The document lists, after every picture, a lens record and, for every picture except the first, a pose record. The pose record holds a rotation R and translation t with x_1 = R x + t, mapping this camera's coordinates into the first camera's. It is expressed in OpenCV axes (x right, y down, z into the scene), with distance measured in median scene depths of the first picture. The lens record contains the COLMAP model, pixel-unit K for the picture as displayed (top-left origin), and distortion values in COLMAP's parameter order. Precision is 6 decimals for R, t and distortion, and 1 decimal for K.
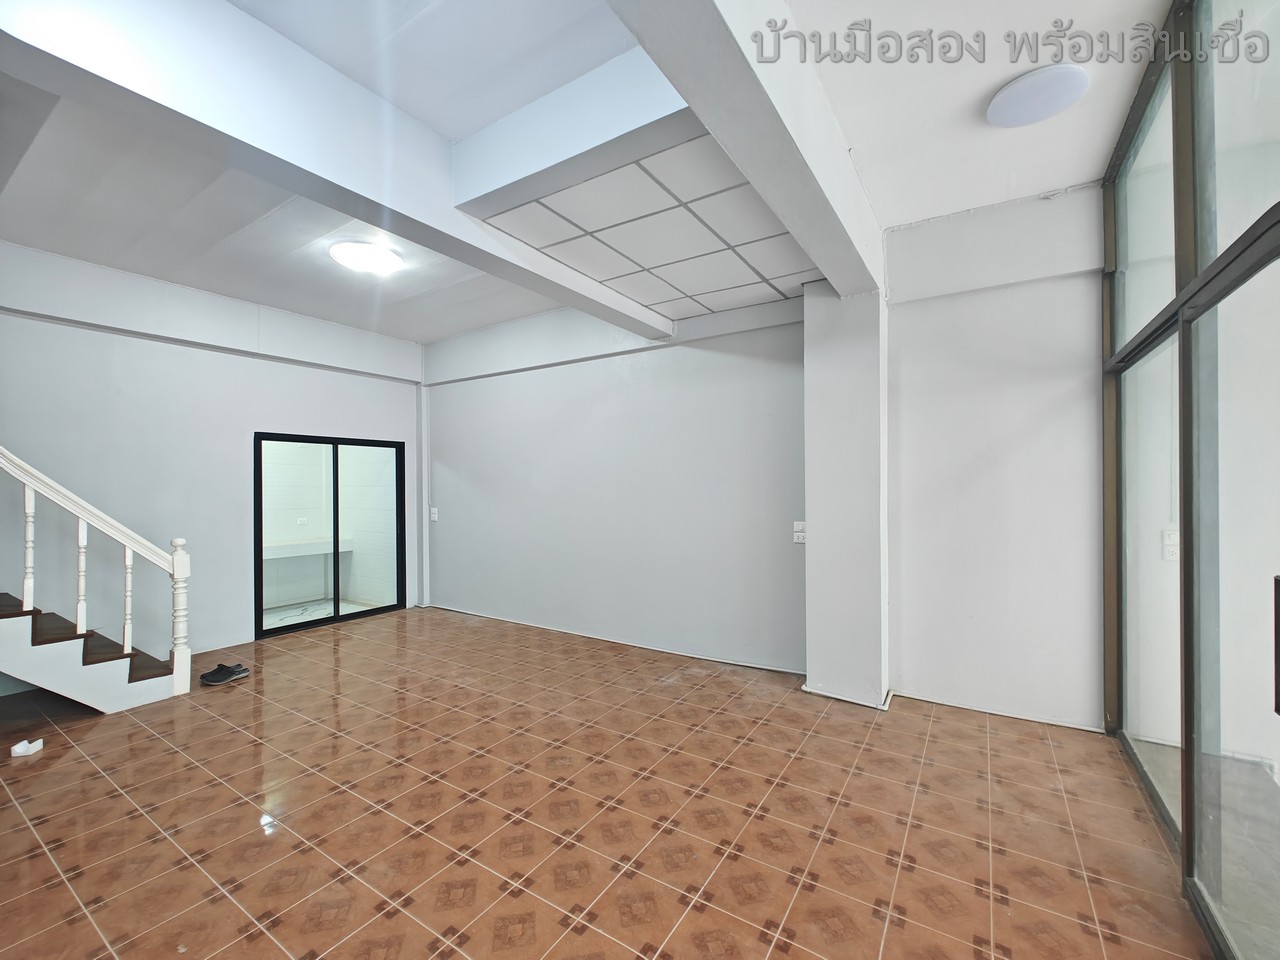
lens RADIAL K [[531.1, 0, 644.8], [0, 531.1, 481.9], [0, 0, 1]] dist [-0.002835, 0.001375]
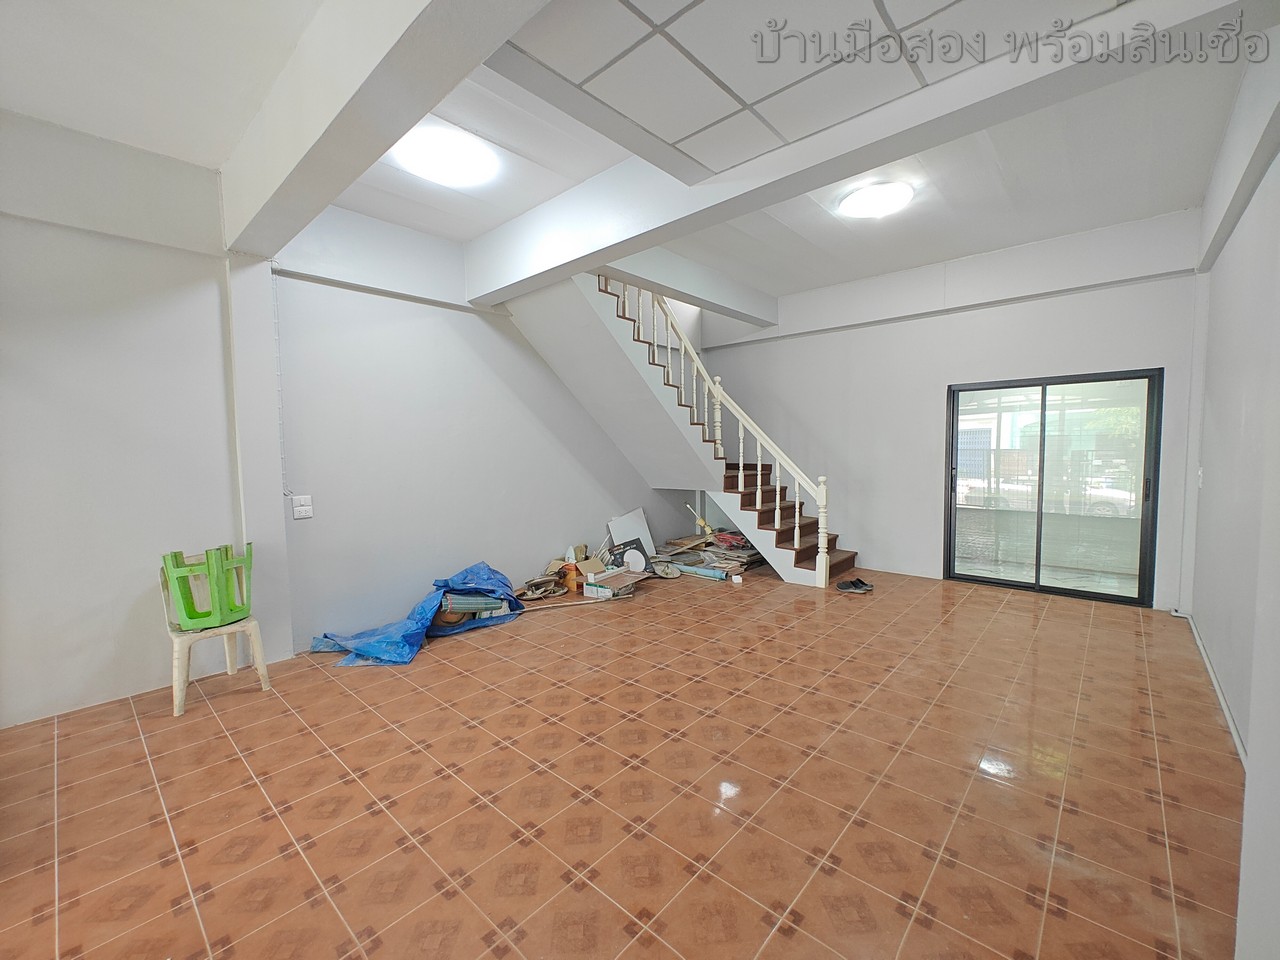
lens RADIAL K [[531.1, 0, 642.2], [0, 531.1, 480.9], [0, 0, 1]] dist [-0.002835, 0.001375]
pose [[-0.166047, 0.073022, -0.983410, 0.790861], [0.023506, 0.997264, 0.070081, 0.014166], [0.985838, -0.011480, -0.167310, 1.083062]]
